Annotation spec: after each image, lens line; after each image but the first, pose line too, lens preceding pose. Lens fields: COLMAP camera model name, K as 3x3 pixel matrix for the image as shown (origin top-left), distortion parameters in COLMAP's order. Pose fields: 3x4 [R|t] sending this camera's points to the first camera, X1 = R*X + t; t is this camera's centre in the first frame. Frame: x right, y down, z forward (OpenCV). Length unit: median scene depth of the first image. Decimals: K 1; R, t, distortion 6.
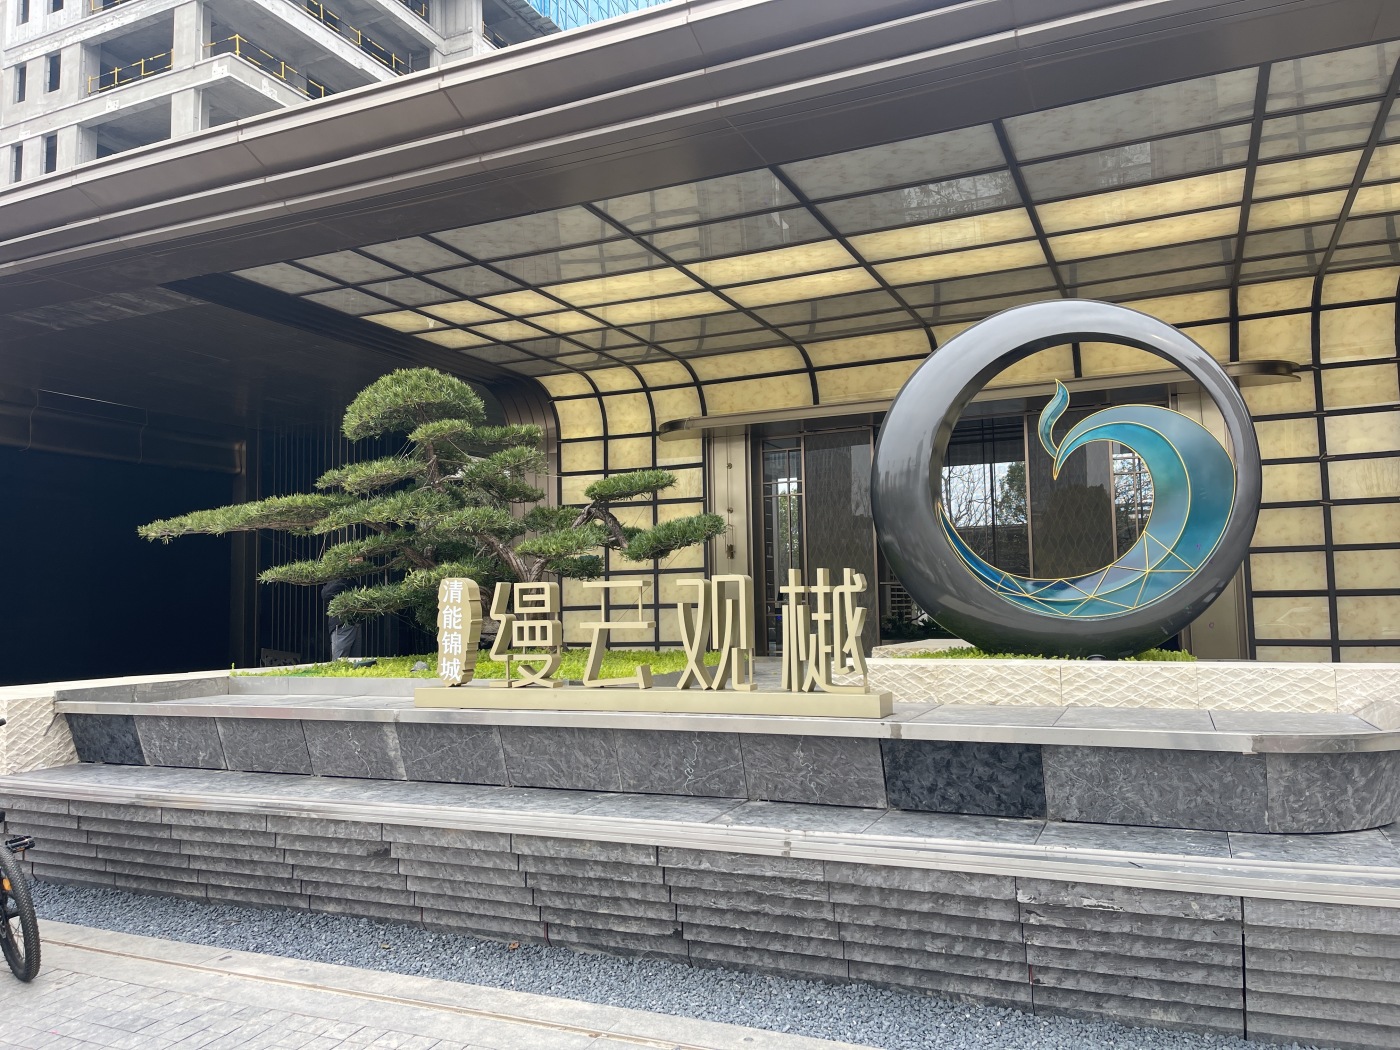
lens RADIAL K [[1048.9, 0, 700.0], [0, 1048.9, 525.0], [0, 0, 1]] dist [0.082088, -0.108443]
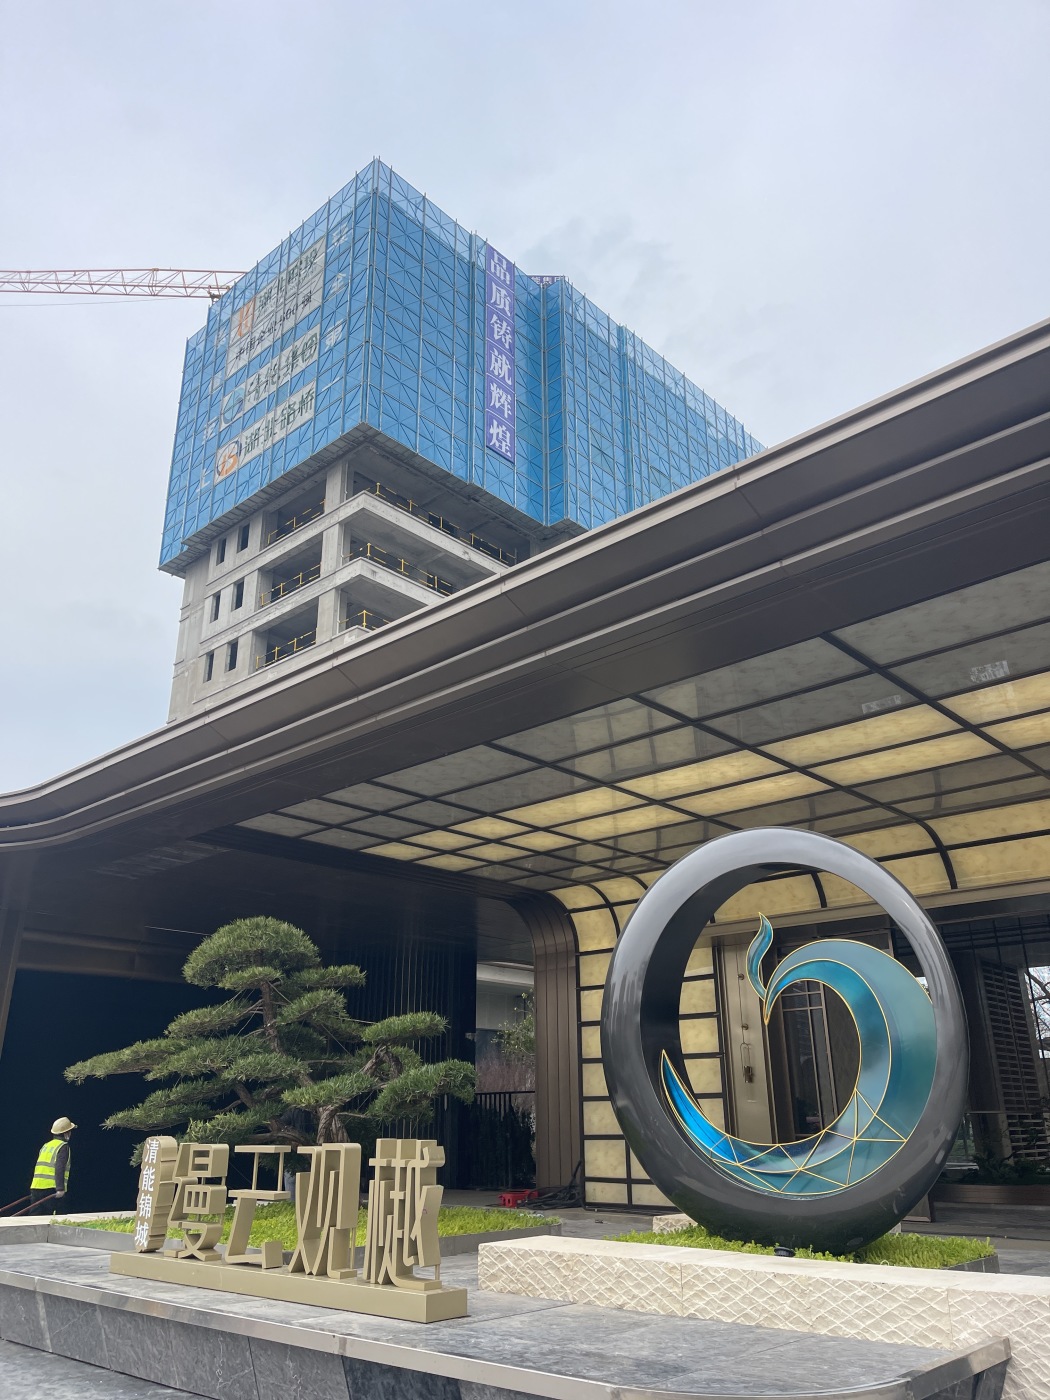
lens RADIAL K [[1047.6, 0, 525.1], [0, 1047.6, 706.2], [0, 0, 1]] dist [0.077287, -0.106173]
pose [[0.950331, -0.102921, -0.293732, 0.447269], [0.013120, 0.956152, -0.292578, -0.043218], [0.310964, 0.274192, 0.910011, 0.038307]]
